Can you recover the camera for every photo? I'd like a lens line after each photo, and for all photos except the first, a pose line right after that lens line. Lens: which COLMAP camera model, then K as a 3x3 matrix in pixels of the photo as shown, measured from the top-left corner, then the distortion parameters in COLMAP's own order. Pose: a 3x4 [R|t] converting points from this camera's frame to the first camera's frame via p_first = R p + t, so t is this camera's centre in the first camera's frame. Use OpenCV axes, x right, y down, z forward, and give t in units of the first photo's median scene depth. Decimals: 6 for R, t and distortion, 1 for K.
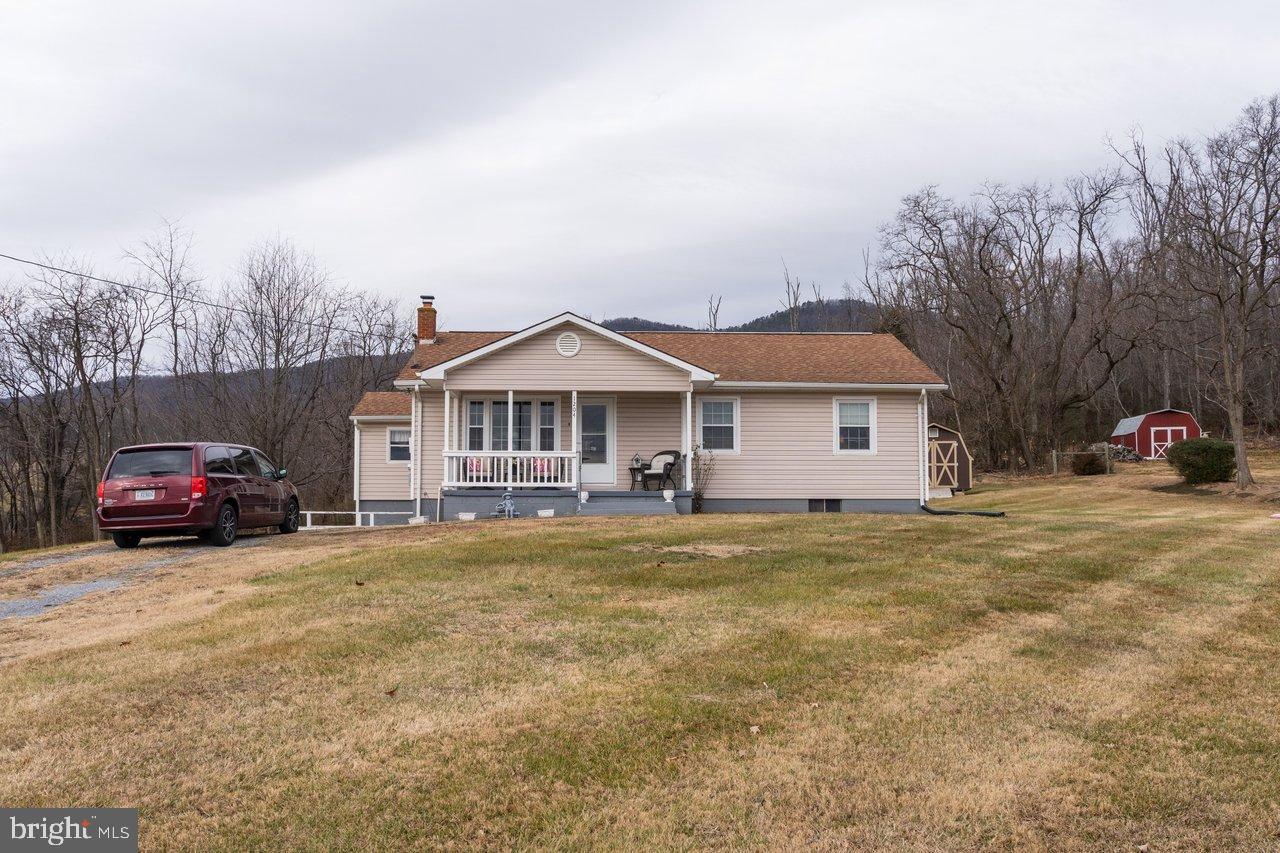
lens RADIAL K [[1029.7, 0, 661.8], [0, 1029.7, 459.4], [0, 0, 1]] dist [0.010727, 0.007636]
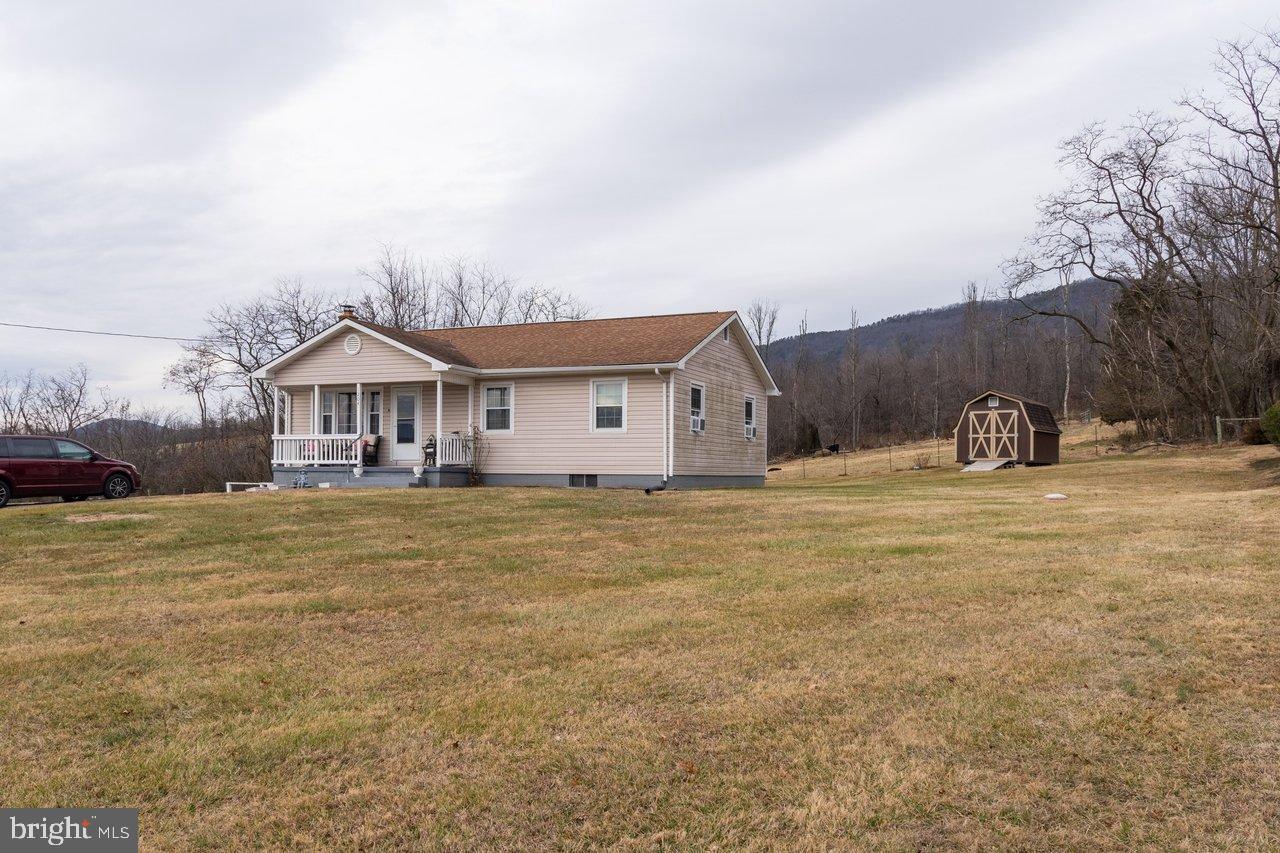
lens RADIAL K [[1029.7, 0, 661.8], [0, 1029.7, 459.4], [0, 0, 1]] dist [0.010727, 0.007636]
pose [[0.897632, -0.001849, -0.440741, 0.703661], [0.014894, 0.999547, 0.026140, -0.004091], [0.440494, -0.030029, 0.897253, 0.076720]]
